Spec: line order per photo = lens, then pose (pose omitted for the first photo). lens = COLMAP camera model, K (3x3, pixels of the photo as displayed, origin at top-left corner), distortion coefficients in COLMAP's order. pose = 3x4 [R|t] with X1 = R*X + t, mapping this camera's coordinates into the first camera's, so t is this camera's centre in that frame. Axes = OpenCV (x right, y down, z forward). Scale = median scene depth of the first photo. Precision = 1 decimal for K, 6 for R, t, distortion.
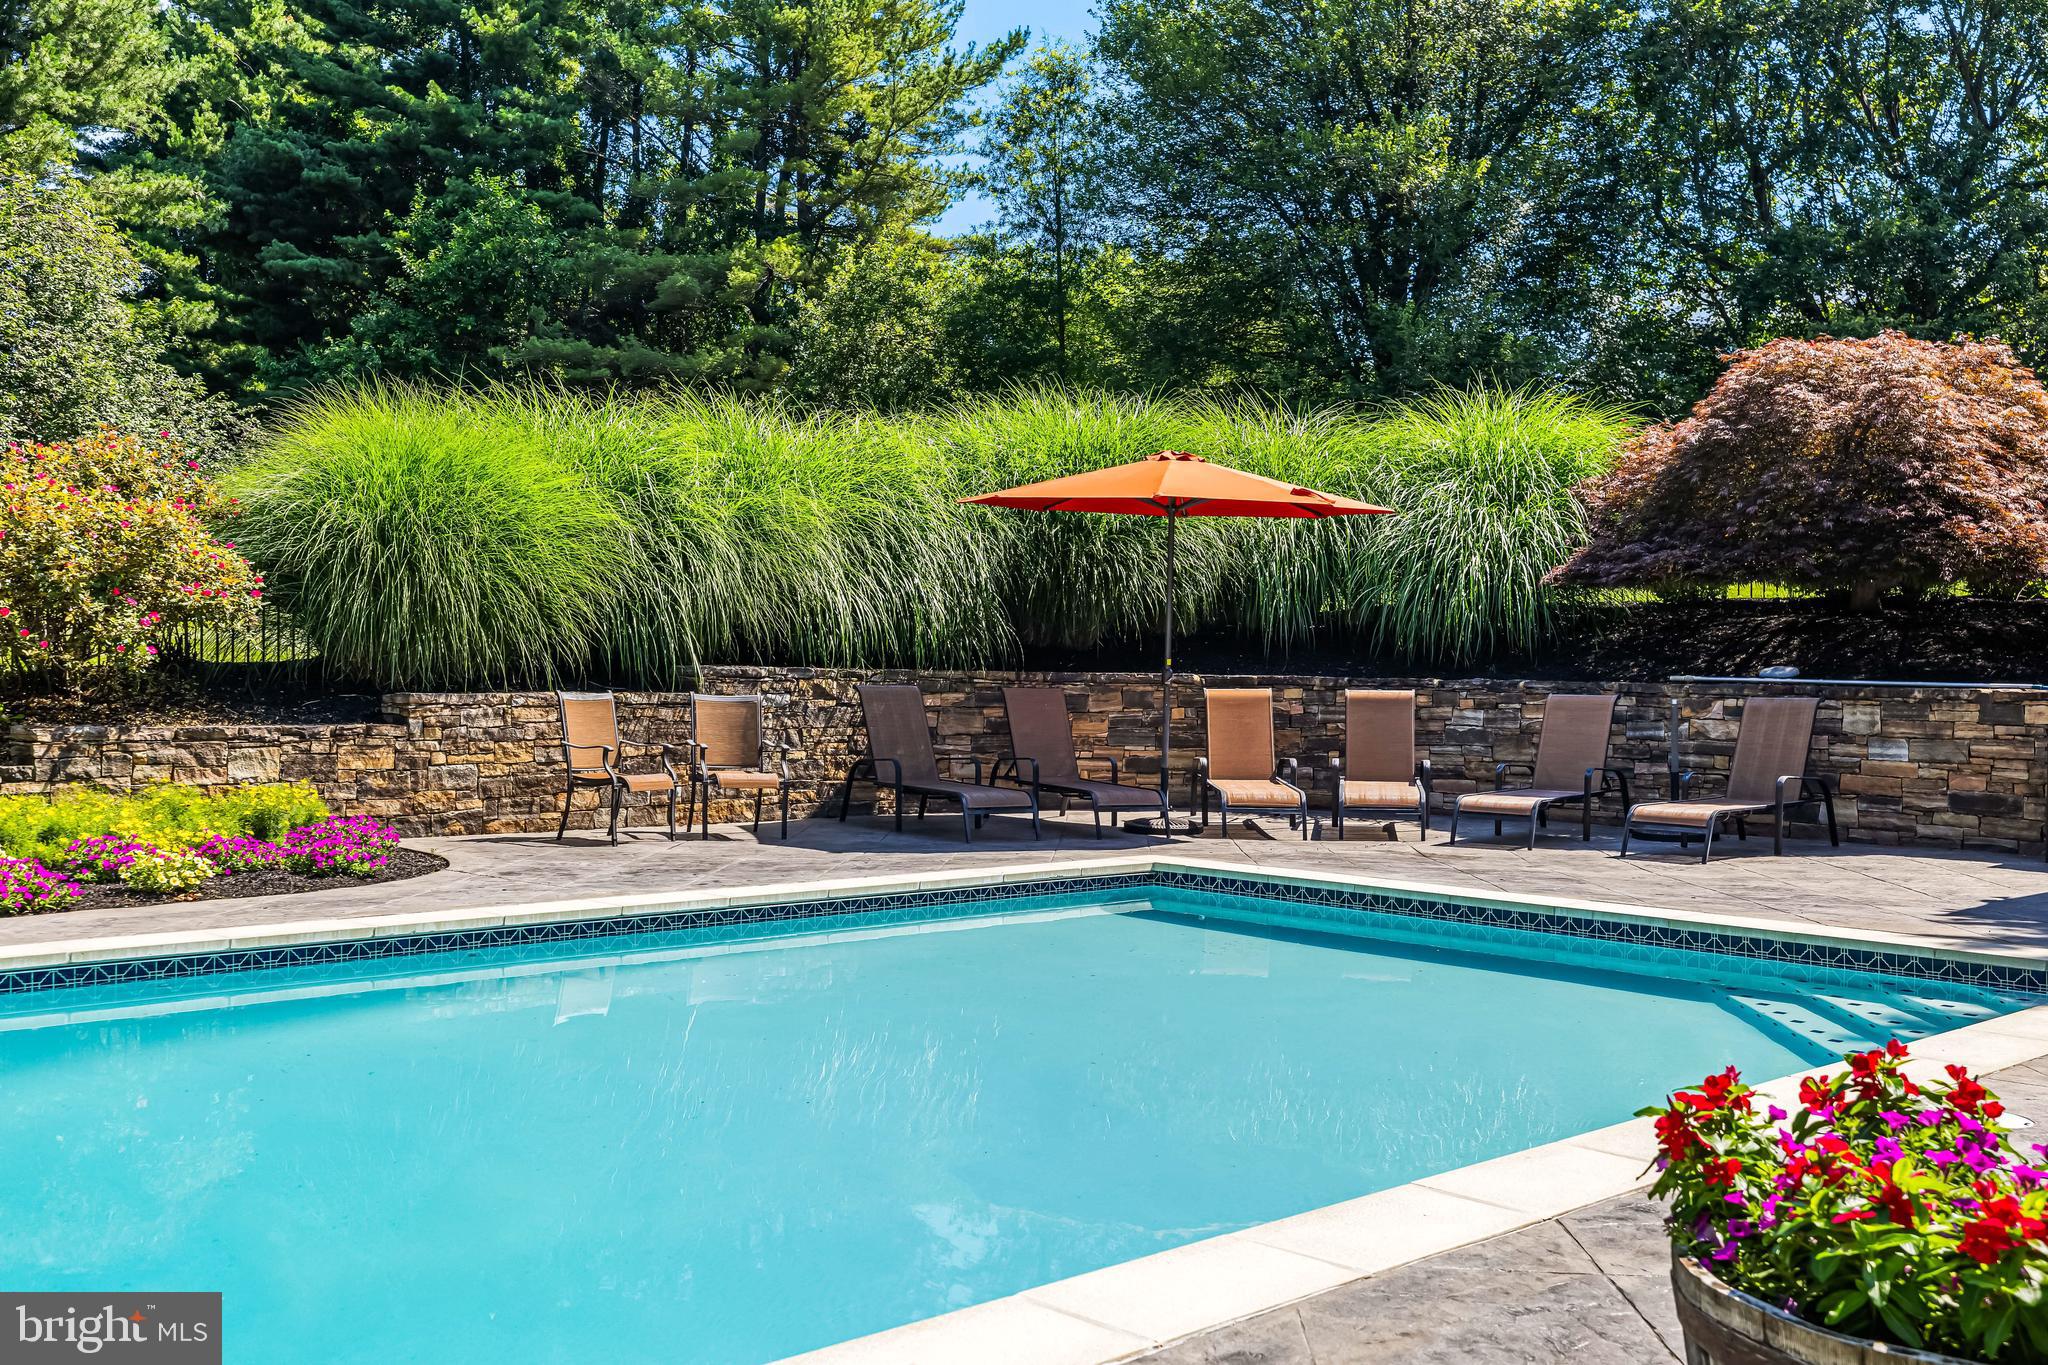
lens RADIAL K [[1971.6, 0, 1009.2], [0, 1971.6, 675.8], [0, 0, 1]] dist [-0.005897, 0.000000]
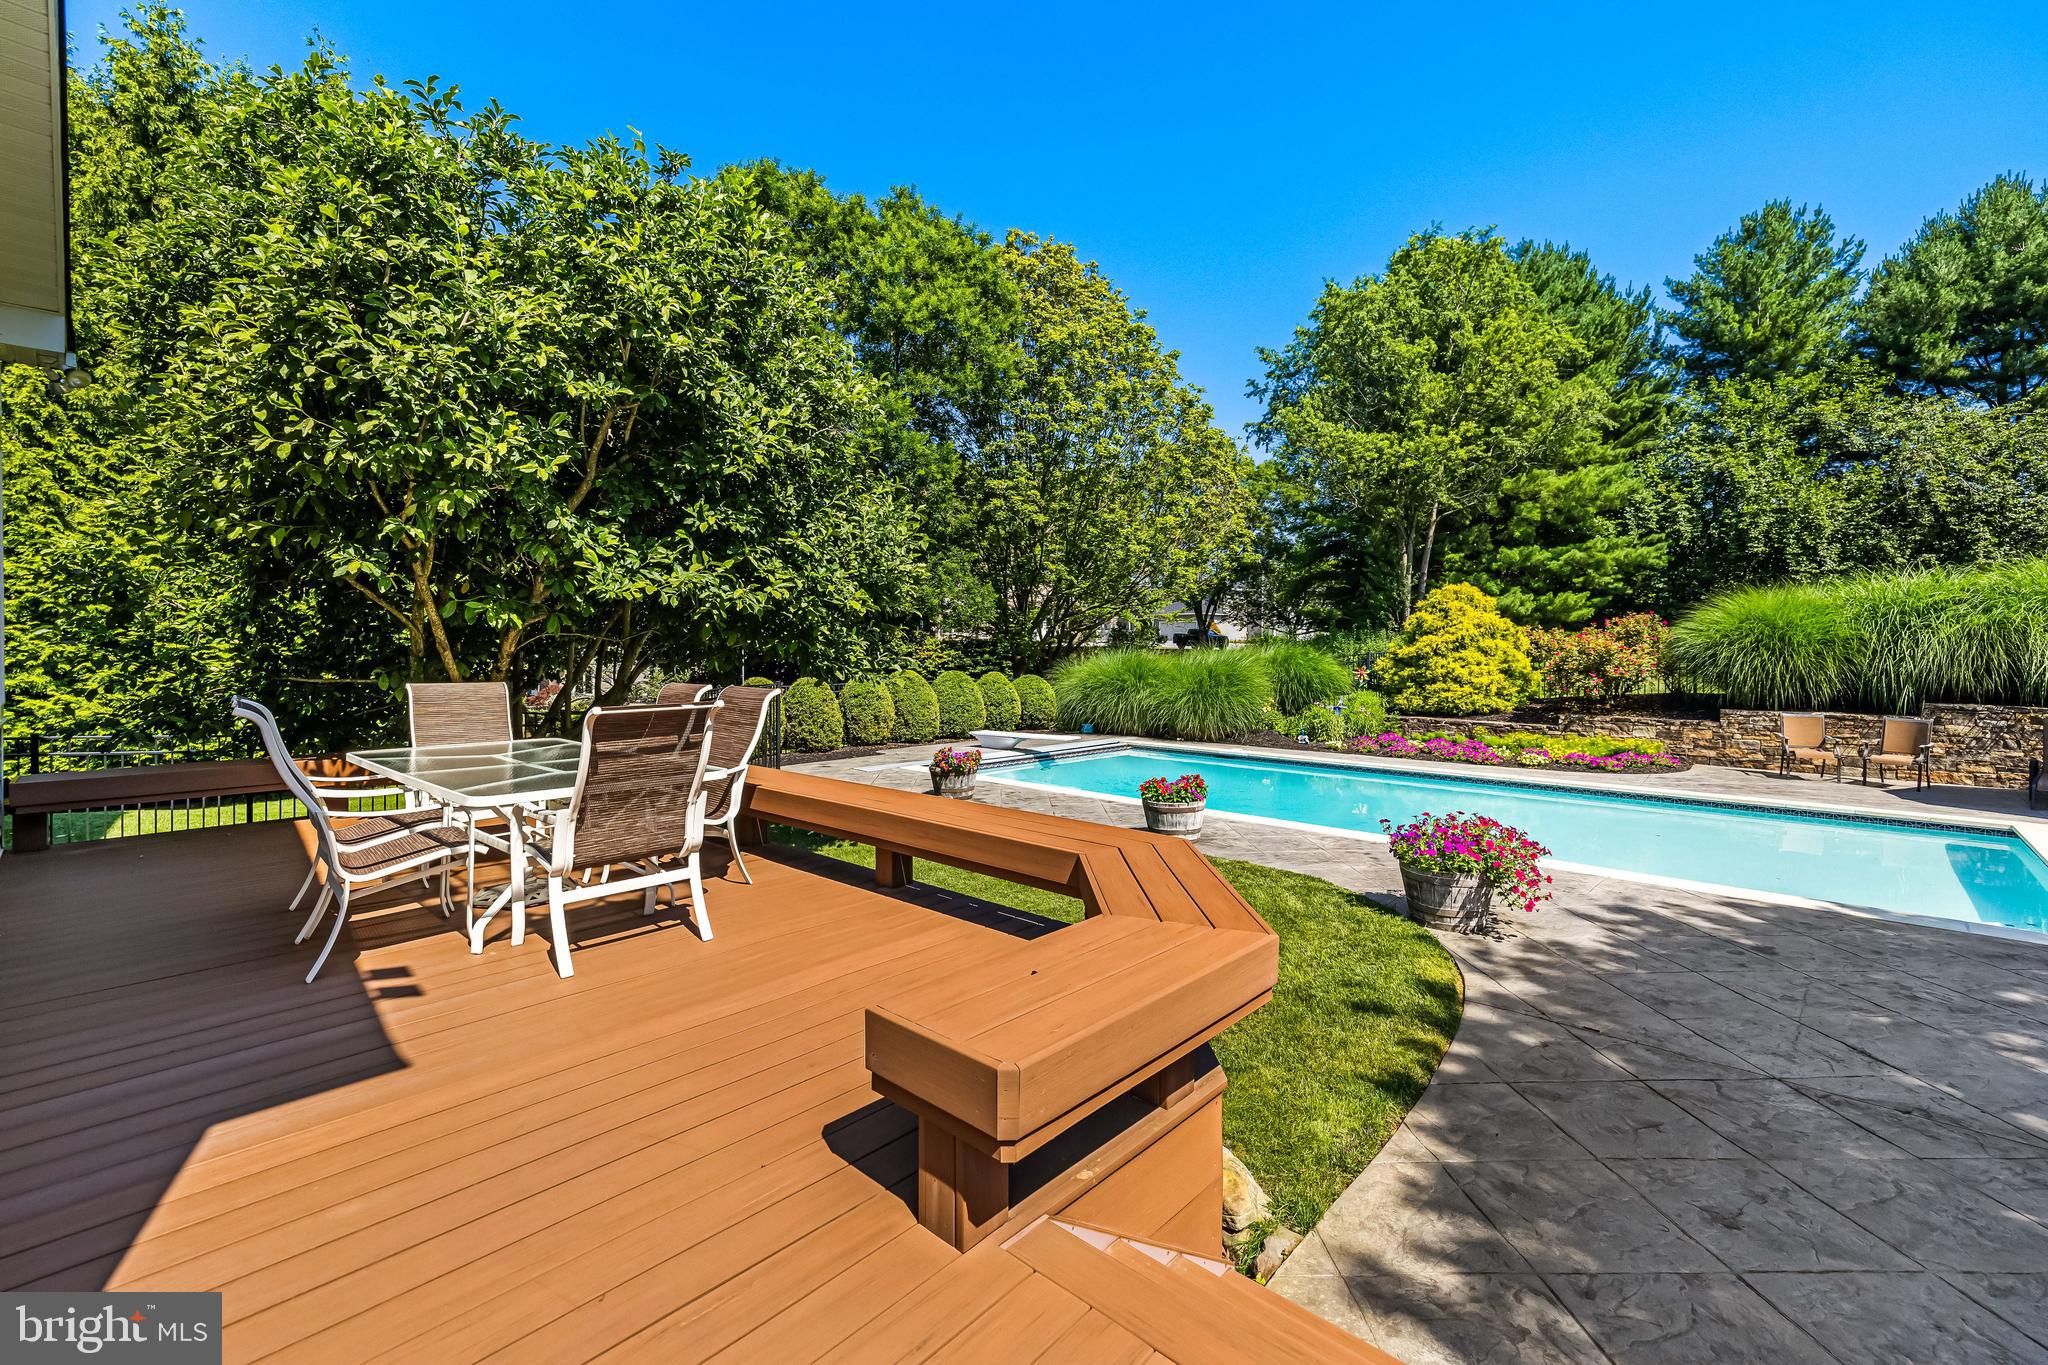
lens RADIAL K [[857.7, 0, 1014.7], [0, 857.7, 660.4], [0, 0, 1]] dist [-0.000832, 0.001378]
pose [[0.053434, -0.001599, -0.998570, 0.640564], [-0.004211, 0.999989, -0.001827, -0.041543], [0.998563, 0.004302, 0.053426, 0.020257]]
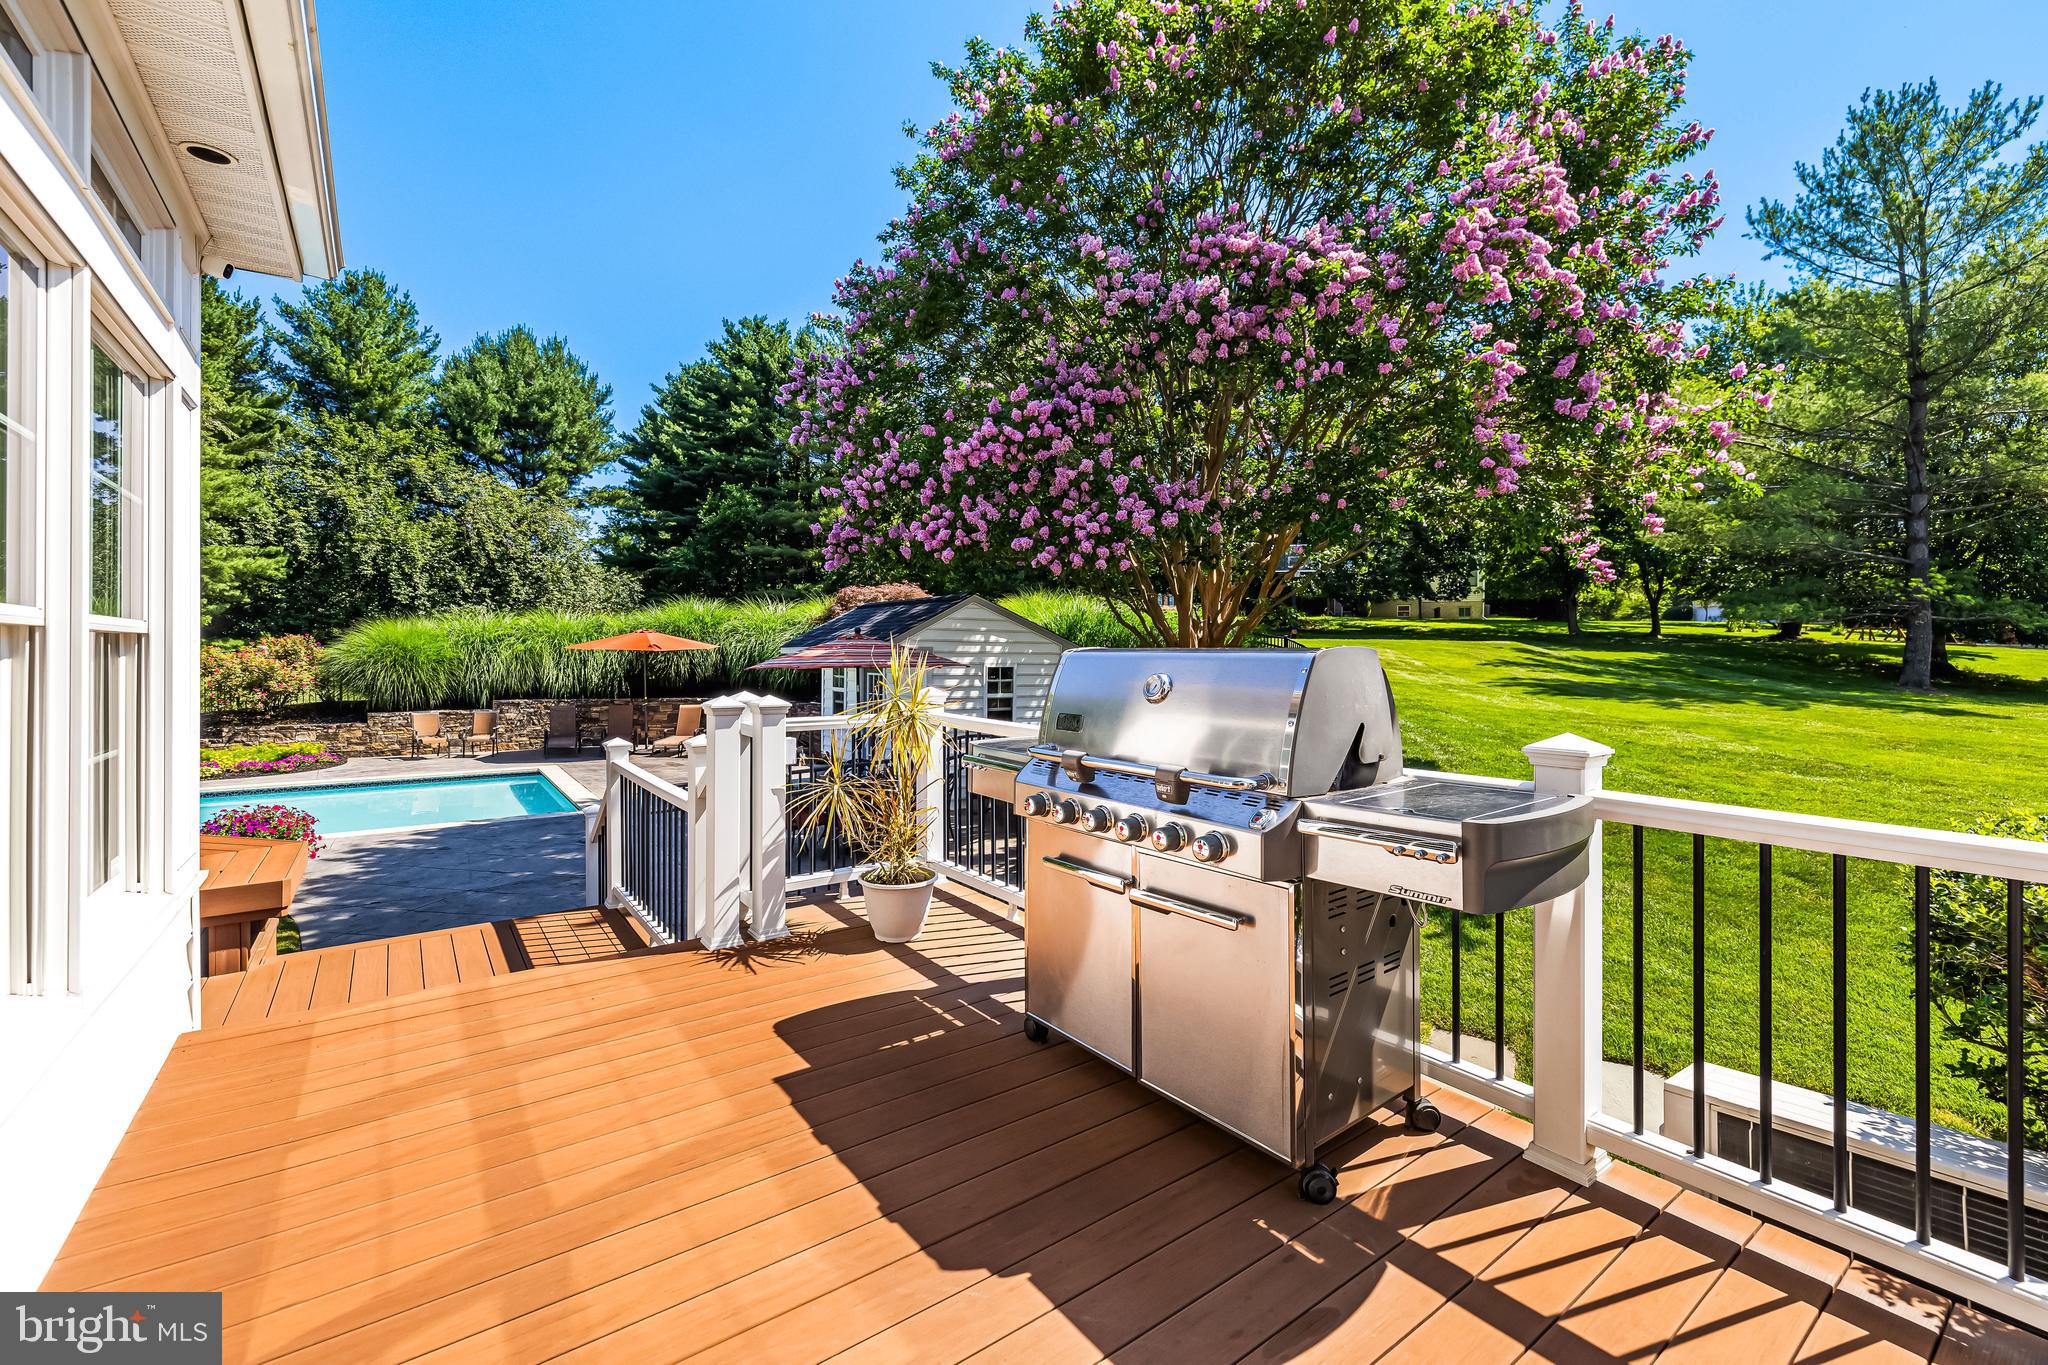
lens RADIAL K [[857.7, 0, 1015.8], [0, 857.7, 659.1], [0, 0, 1]] dist [-0.000832, 0.001378]
pose [[0.990283, -0.008849, -0.138786, 0.818265], [0.009107, 0.999958, 0.001225, -0.062225], [0.138769, -0.002477, 0.990322, -0.229040]]
